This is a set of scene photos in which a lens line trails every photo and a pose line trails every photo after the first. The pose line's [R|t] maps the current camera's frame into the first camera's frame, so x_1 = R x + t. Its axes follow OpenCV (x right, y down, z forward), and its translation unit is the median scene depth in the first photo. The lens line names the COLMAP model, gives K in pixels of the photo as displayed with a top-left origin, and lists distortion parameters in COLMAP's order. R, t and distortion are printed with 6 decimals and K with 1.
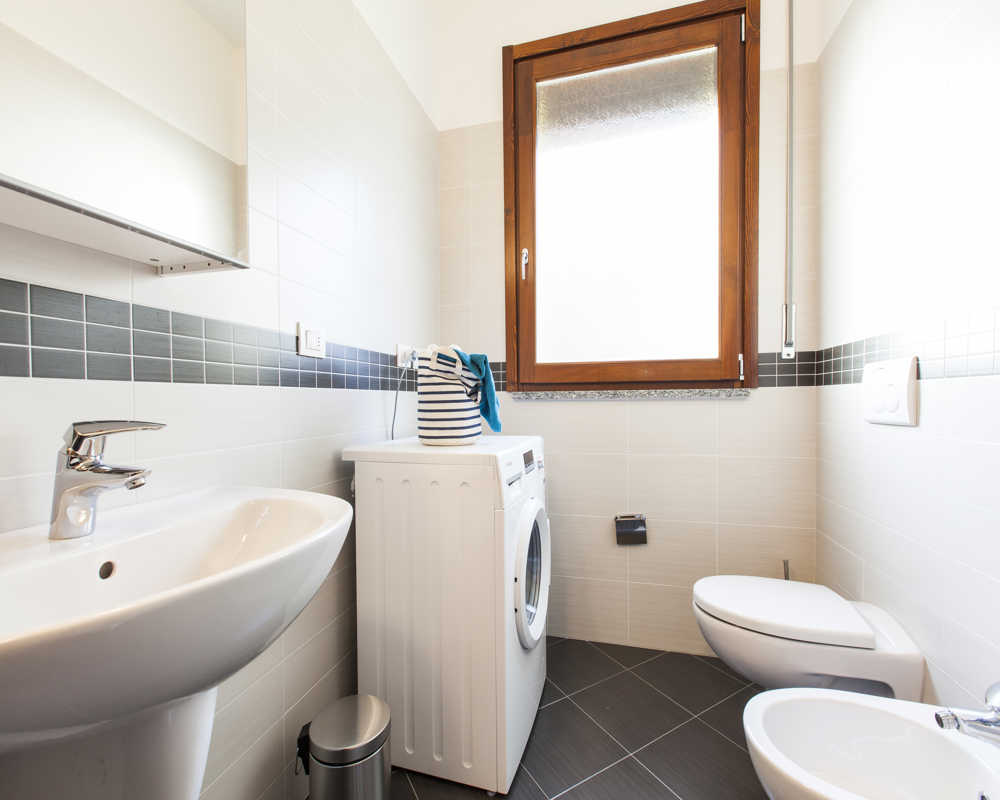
lens RADIAL K [[456.9, 0, 500.0], [0, 456.9, 400.0], [0, 0, 1]] dist [0.002260, 0.000007]
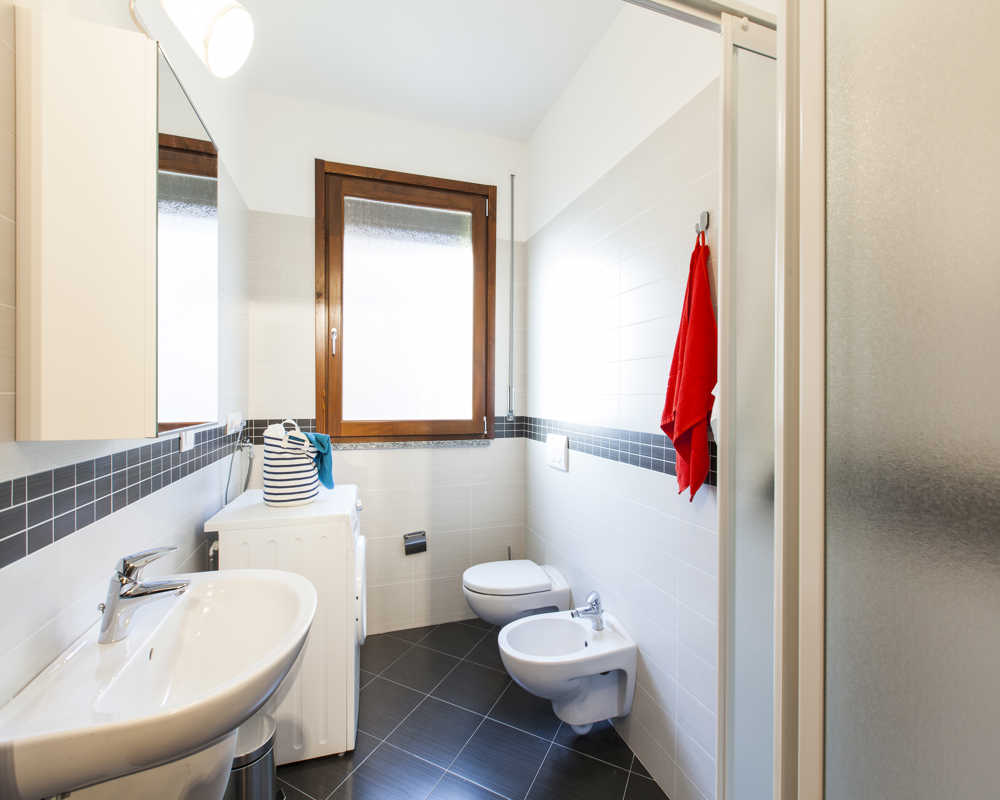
lens RADIAL K [[438.1, 0, 503.4], [0, 438.1, 384.1], [0, 0, 1]] dist [0.003254, 0.000274]
pose [[0.839865, 0.025568, 0.542194, -0.242096], [-0.006702, 0.999302, -0.036742, -0.163722], [-0.542755, 0.027225, 0.839450, -0.302013]]
